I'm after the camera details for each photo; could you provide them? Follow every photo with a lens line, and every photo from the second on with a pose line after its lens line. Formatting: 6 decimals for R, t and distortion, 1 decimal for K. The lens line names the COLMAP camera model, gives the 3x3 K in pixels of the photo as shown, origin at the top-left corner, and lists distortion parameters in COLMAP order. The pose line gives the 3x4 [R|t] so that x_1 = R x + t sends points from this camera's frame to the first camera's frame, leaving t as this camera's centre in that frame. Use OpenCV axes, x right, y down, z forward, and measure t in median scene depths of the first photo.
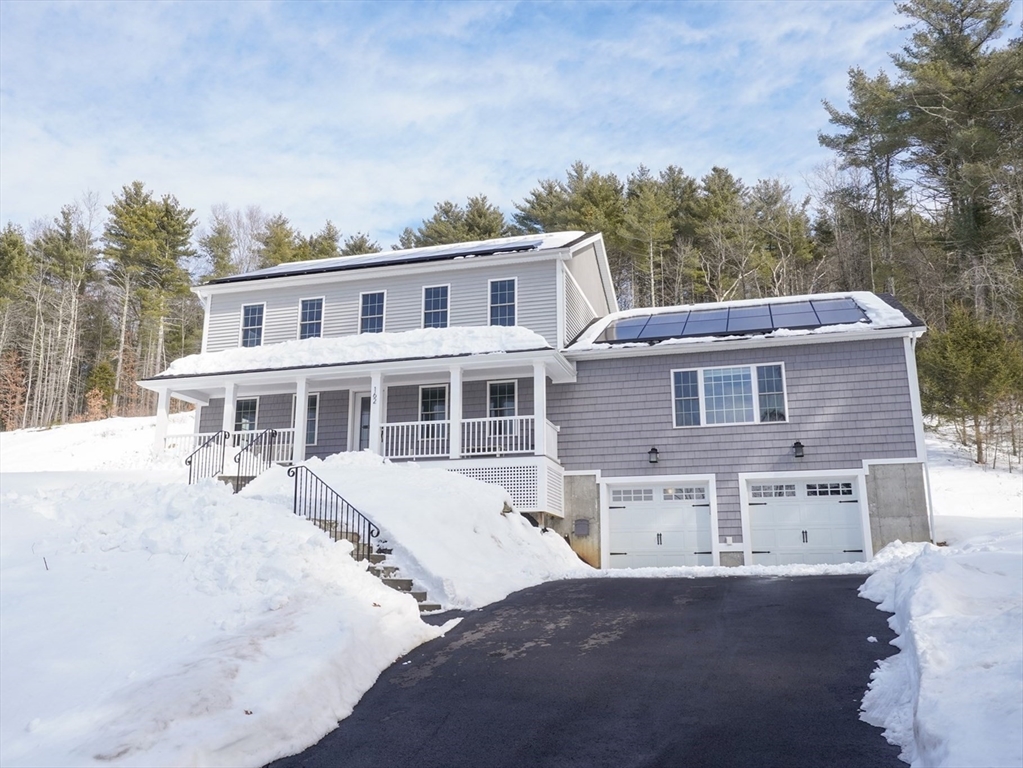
lens RADIAL K [[890.8, 0, 511.5], [0, 890.8, 384.0], [0, 0, 1]] dist [-0.009499, 0.014229]
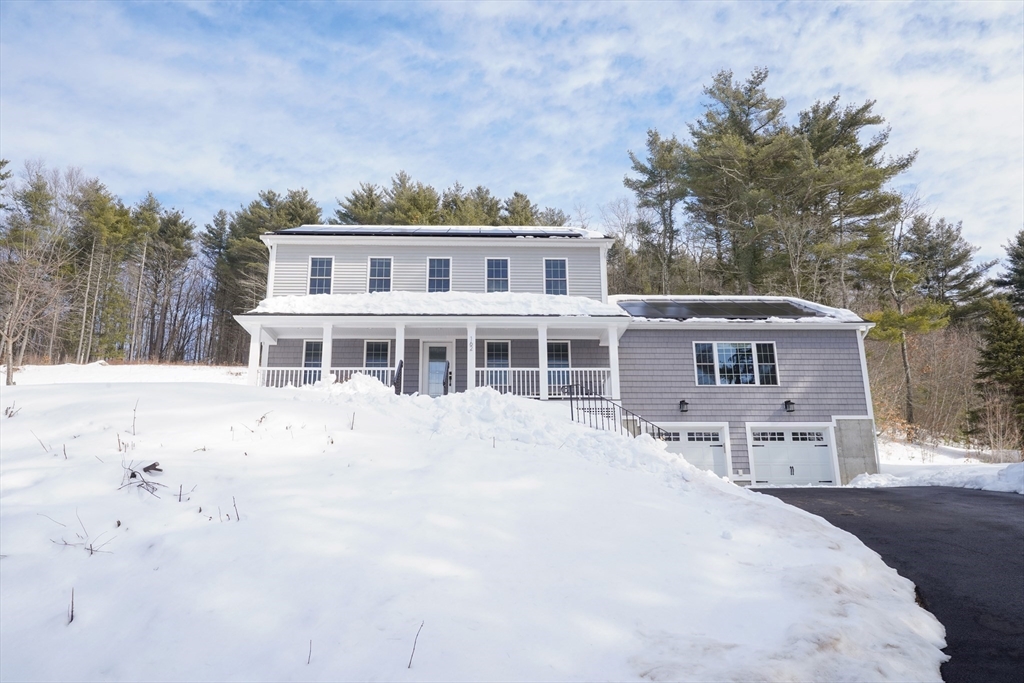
lens RADIAL K [[785.8, 0, 512.7], [0, 785.8, 354.3], [0, 0, 1]] dist [0.014257, 0.007338]
pose [[0.948018, 0.071939, 0.309977, -0.425608], [-0.063684, 0.997296, -0.036683, 0.061940], [-0.311778, 0.015035, 0.950036, -0.005918]]
